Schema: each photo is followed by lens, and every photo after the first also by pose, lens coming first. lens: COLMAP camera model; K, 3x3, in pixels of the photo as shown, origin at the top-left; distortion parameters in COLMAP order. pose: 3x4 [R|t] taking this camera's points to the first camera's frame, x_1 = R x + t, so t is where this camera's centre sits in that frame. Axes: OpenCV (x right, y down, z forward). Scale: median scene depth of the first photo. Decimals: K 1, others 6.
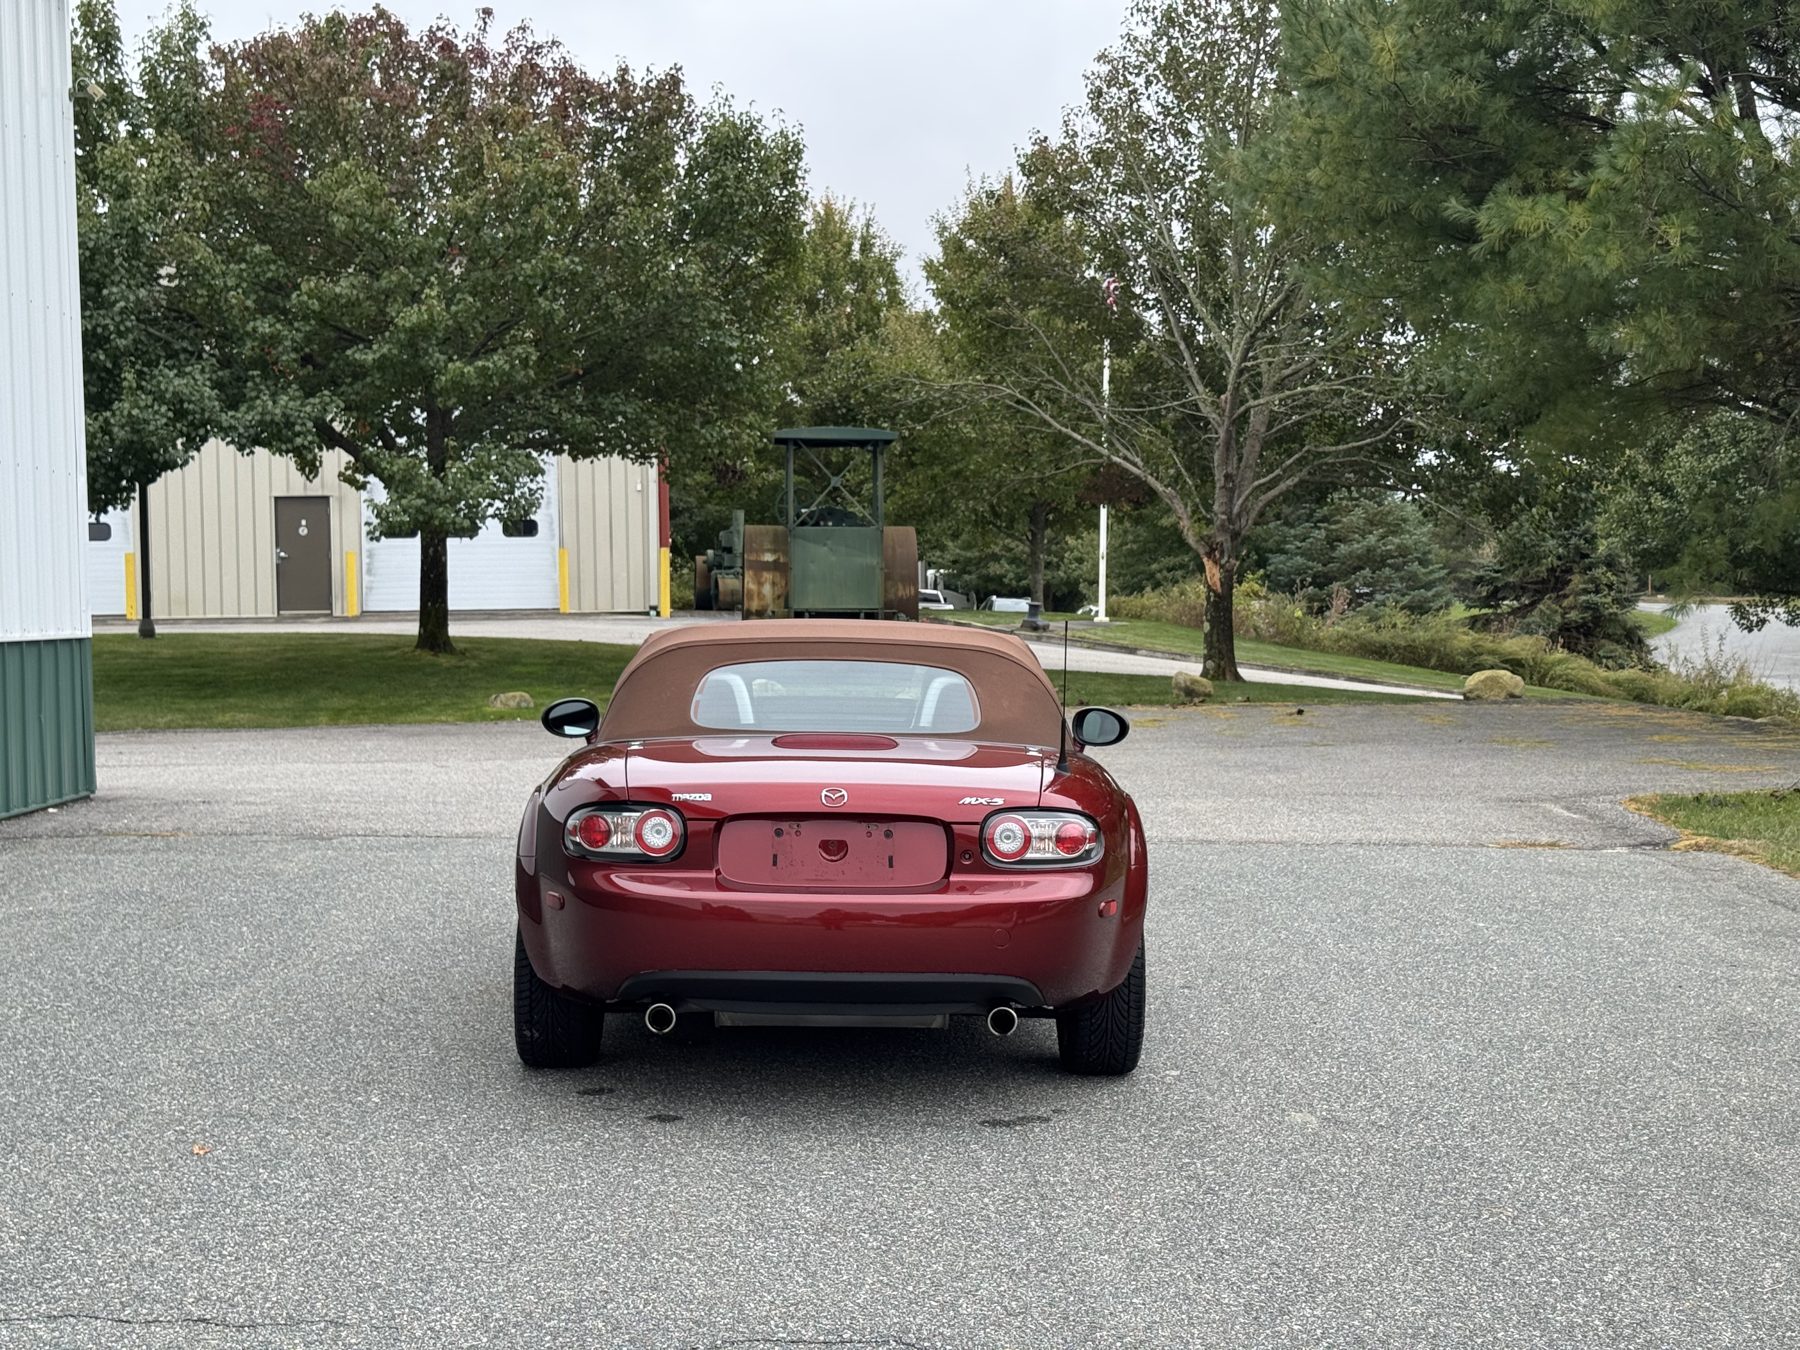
lens RADIAL K [[2506.3, 0, 900.0], [0, 2506.3, 675.0], [0, 0, 1]] dist [0.149823, -0.065839]
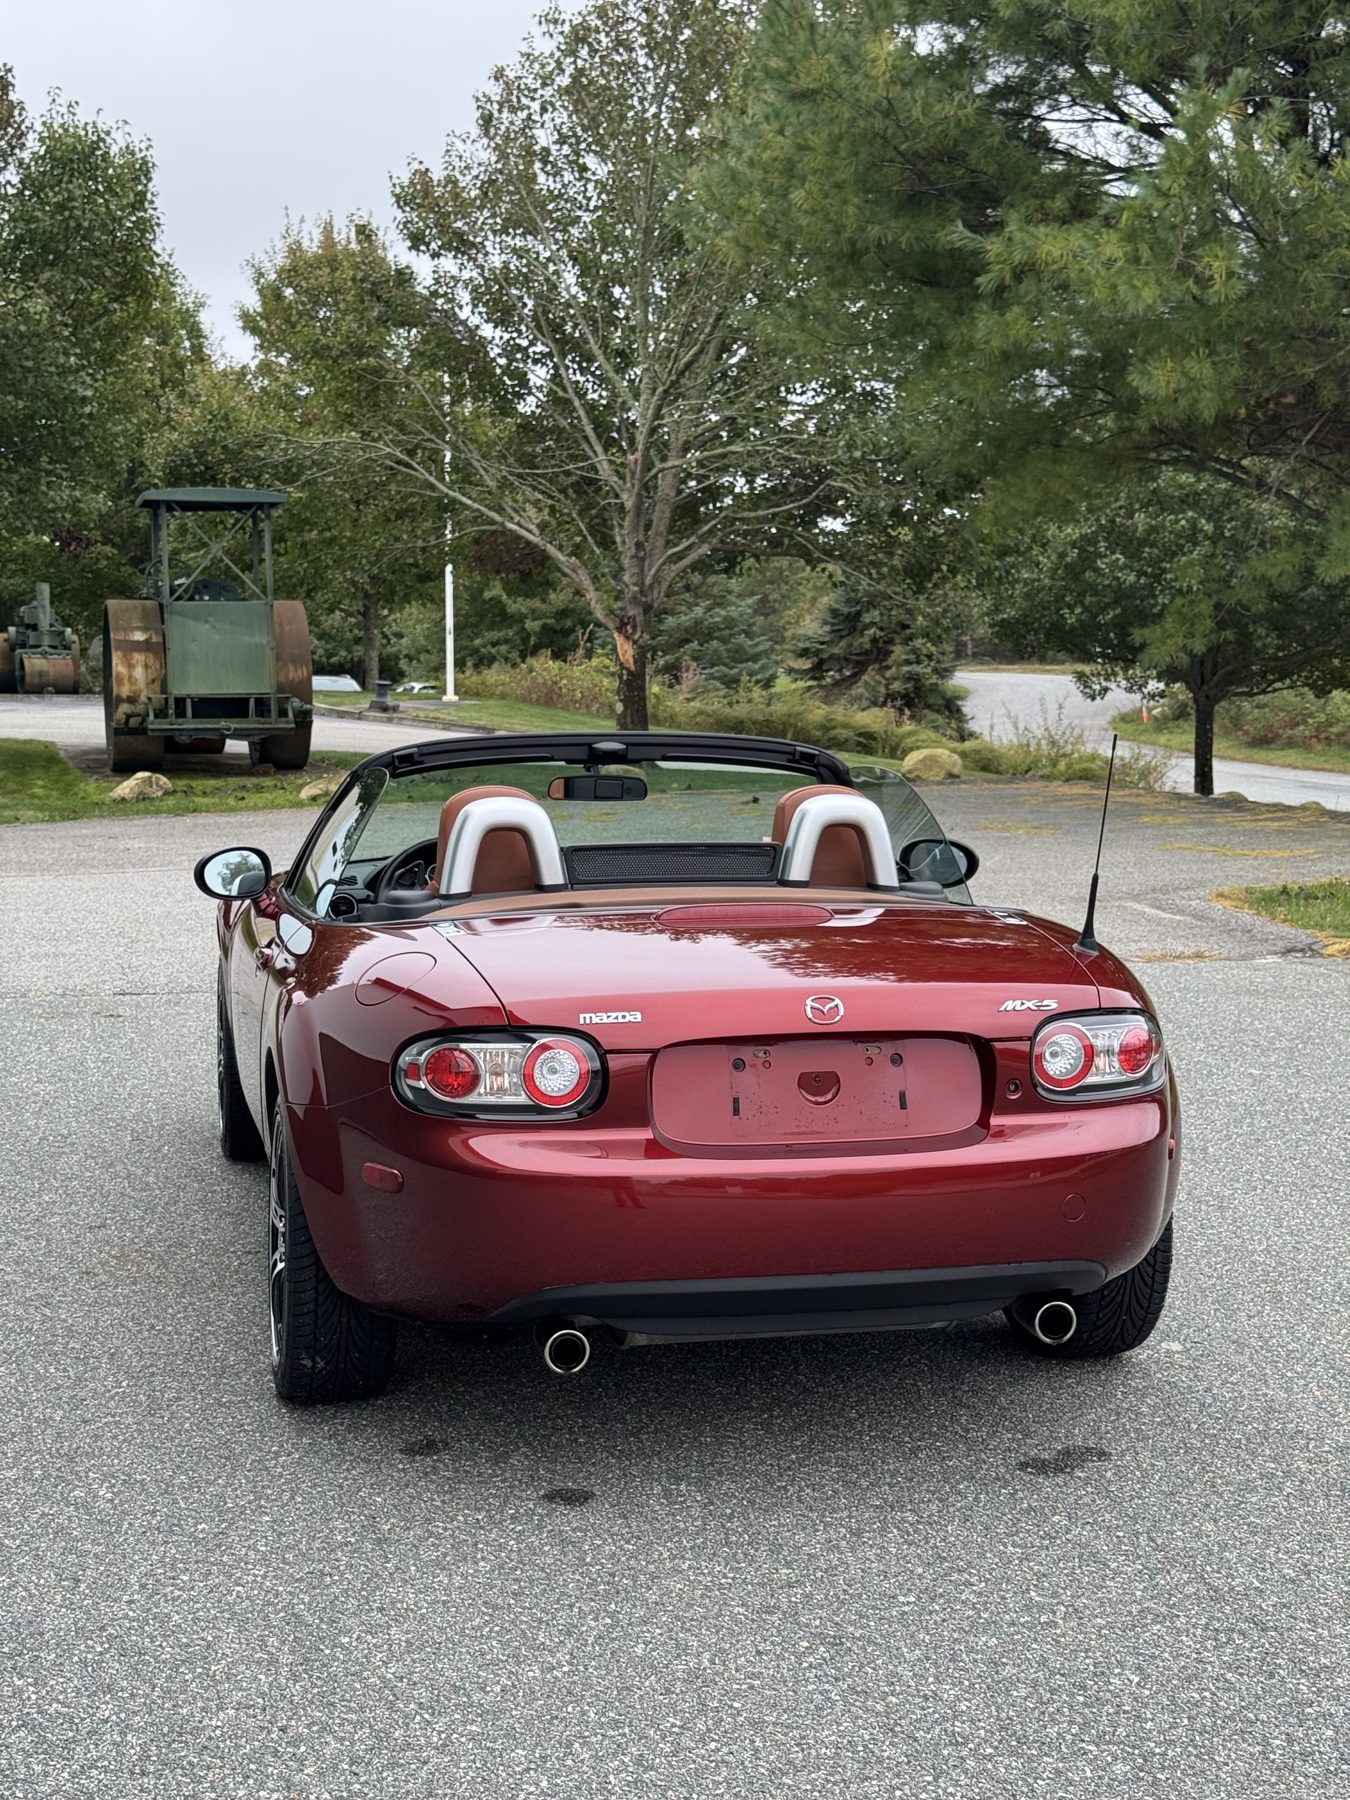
lens RADIAL K [[2506.3, 0, 671.0], [0, 2506.3, 910.7], [0, 0, 1]] dist [0.149823, -0.065839]
pose [[0.980512, -0.032964, 0.193675, -0.041379], [0.020525, 0.997616, 0.065886, -0.004699], [-0.195385, -0.060627, 0.978851, 0.076223]]
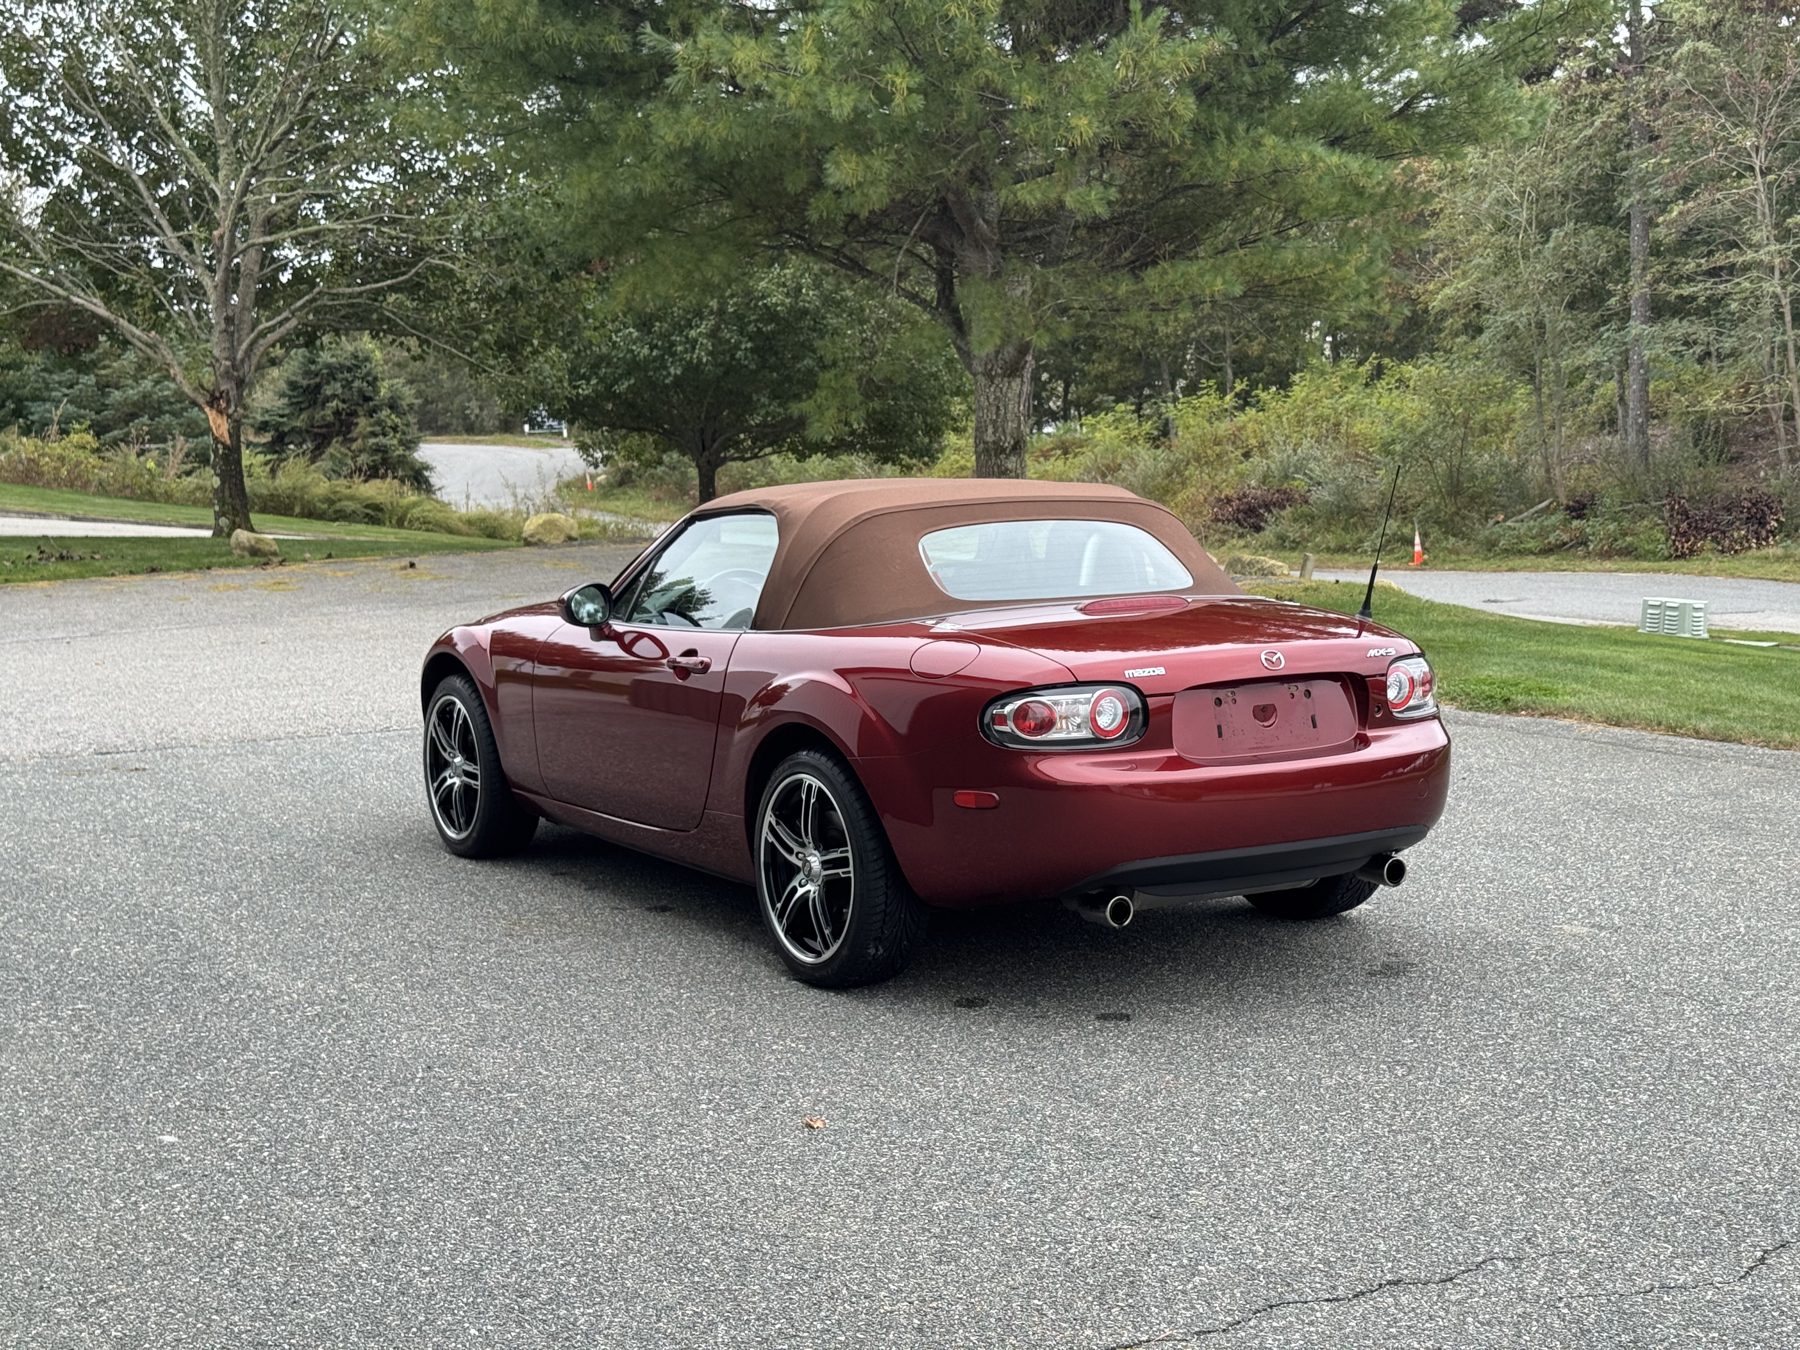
lens RADIAL K [[2506.3, 0, 900.0], [0, 2506.3, 675.0], [0, 0, 1]] dist [0.149823, -0.065839]
pose [[0.861892, -0.082732, 0.500298, -0.133601], [0.051835, 0.995807, 0.075373, -0.005297], [-0.504436, -0.039030, 0.862566, 0.052494]]
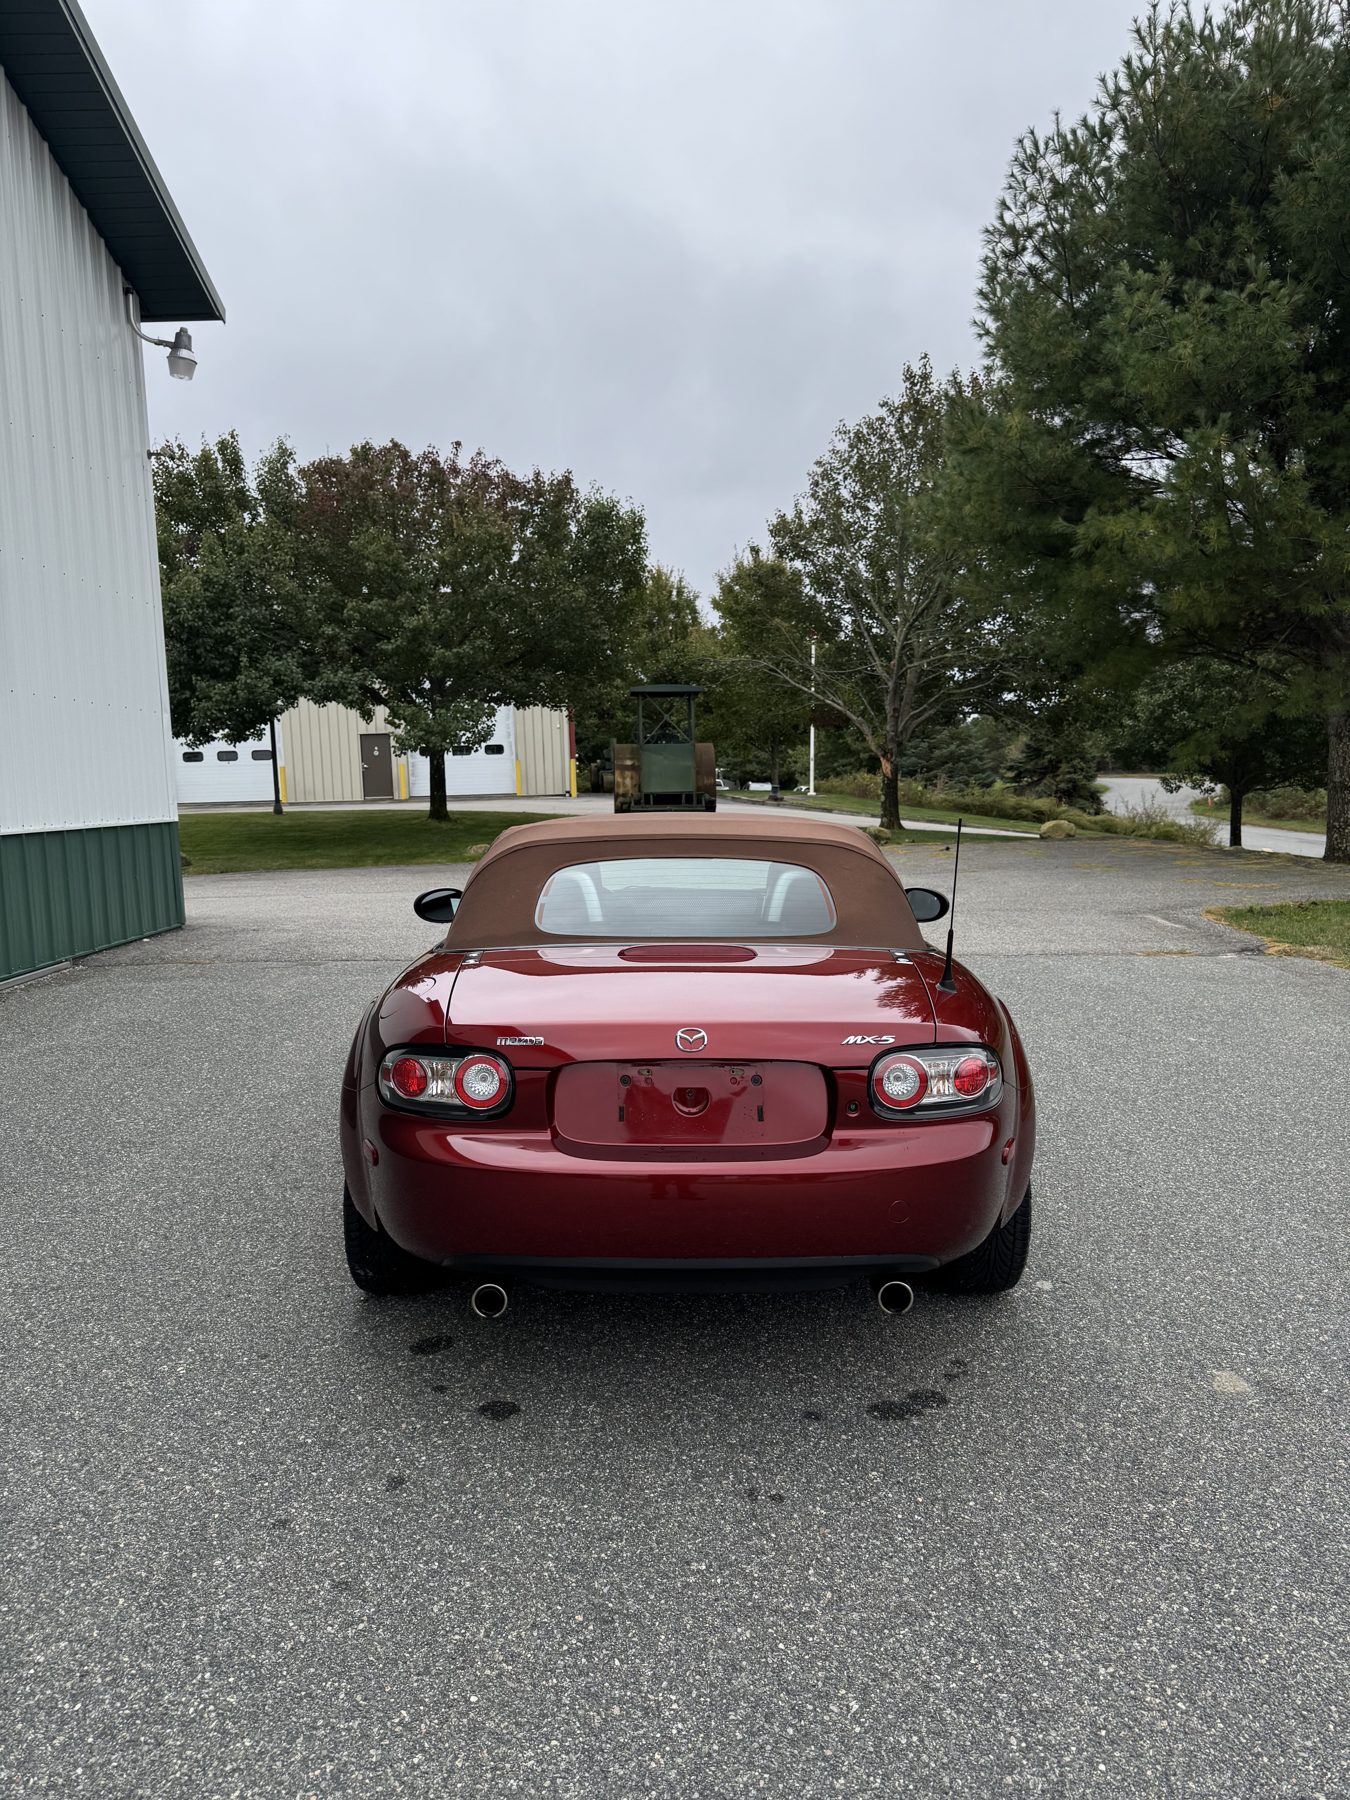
lens RADIAL K [[1254.4, 0, 675.0], [0, 1254.4, 900.0], [0, 0, 1]] dist [0.159236, -0.307952]
pose [[0.999671, -0.016596, -0.019551, -0.004843], [0.017770, 0.997949, 0.061506, -0.004884], [0.018490, -0.061833, 0.997915, 0.125457]]
